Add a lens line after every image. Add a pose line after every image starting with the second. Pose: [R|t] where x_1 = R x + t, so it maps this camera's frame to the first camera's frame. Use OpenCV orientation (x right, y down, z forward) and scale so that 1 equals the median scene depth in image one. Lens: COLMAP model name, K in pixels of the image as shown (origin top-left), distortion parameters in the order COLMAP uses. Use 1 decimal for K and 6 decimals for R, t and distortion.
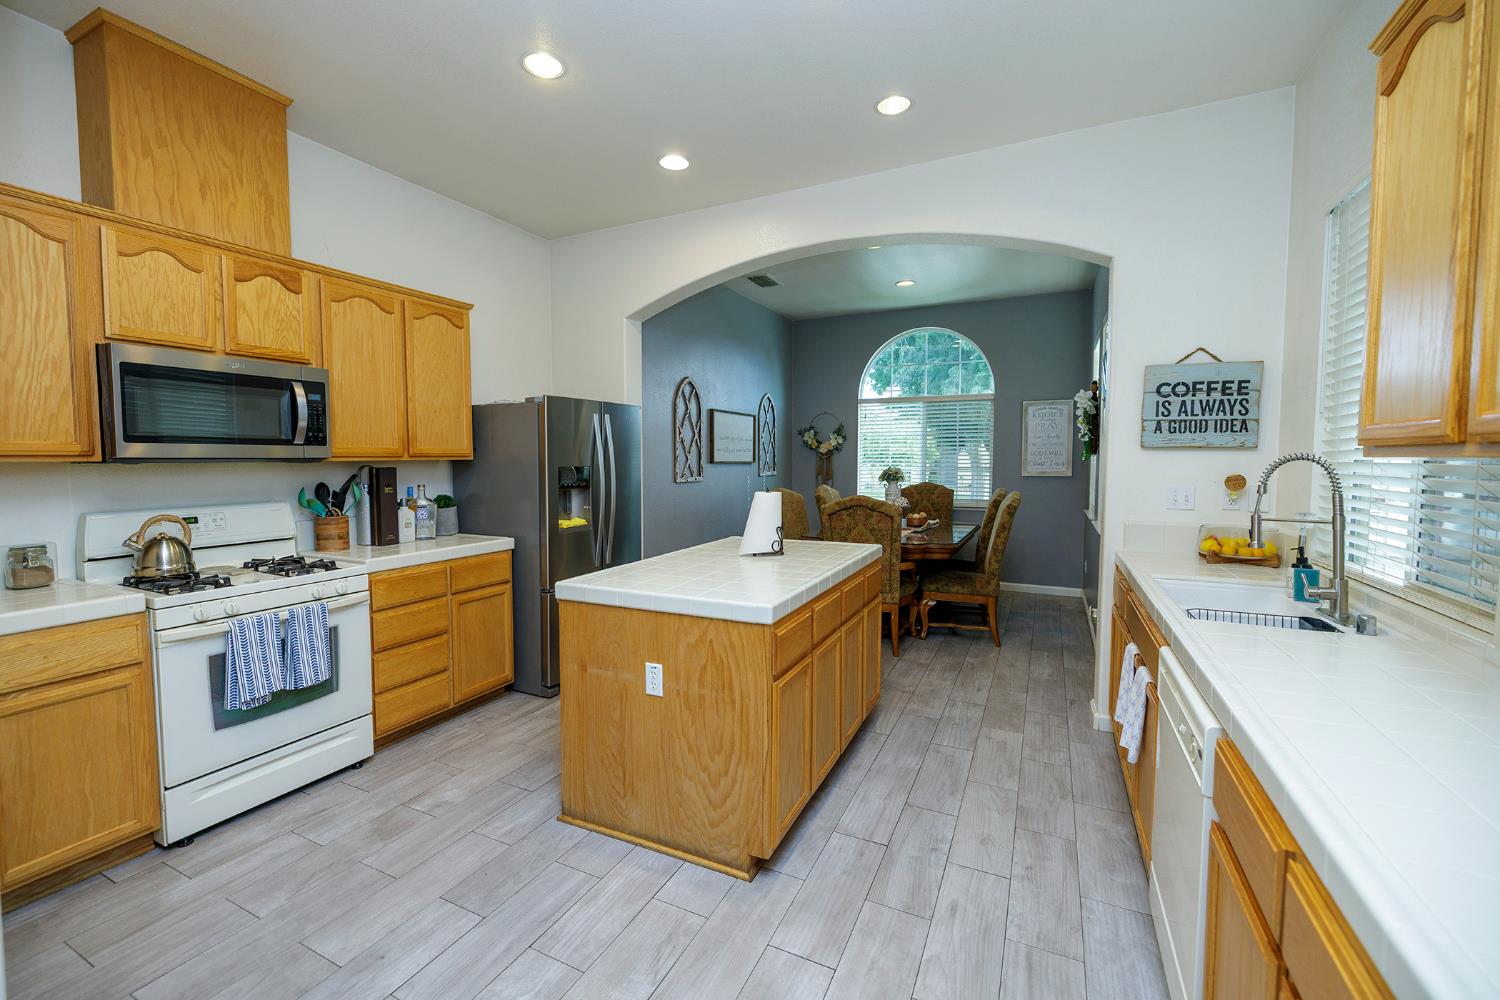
lens RADIAL K [[627.7, 0, 738.5], [0, 627.7, 493.3], [0, 0, 1]] dist [0.001643, -0.000212]
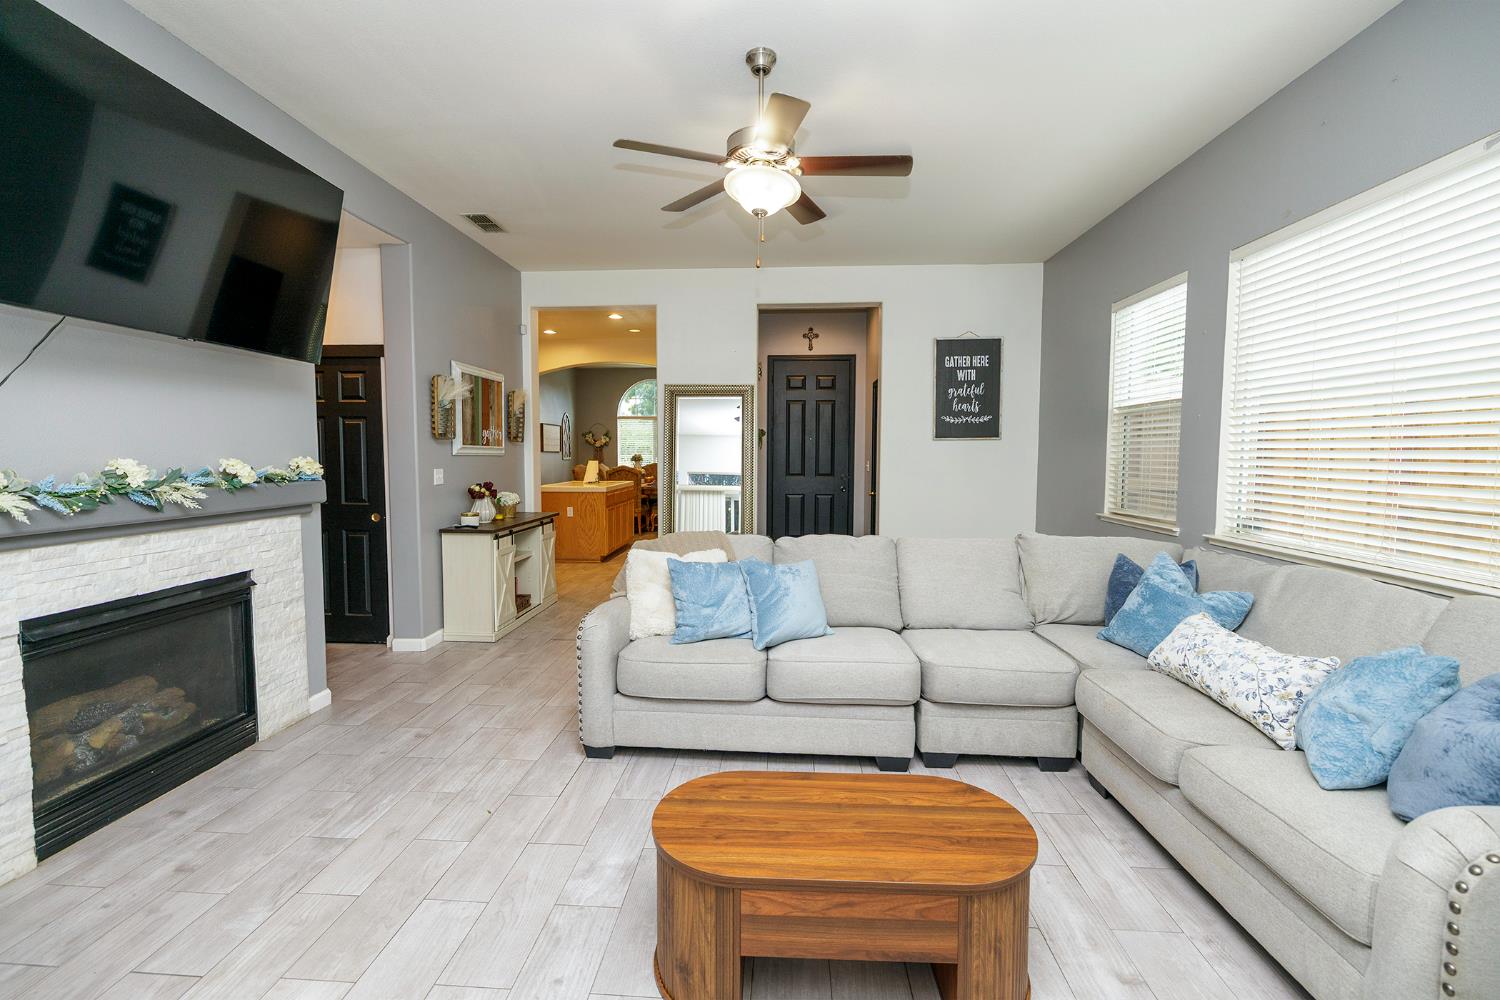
lens RADIAL K [[660.7, 0, 748.3], [0, 660.7, 498.8], [0, 0, 1]] dist [-0.003495, -0.001075]
pose [[0.919334, -0.023817, 0.392757, -0.498495], [0.018476, 0.999678, 0.017374, 0.134701], [-0.393044, -0.008716, 0.919478, -2.069932]]
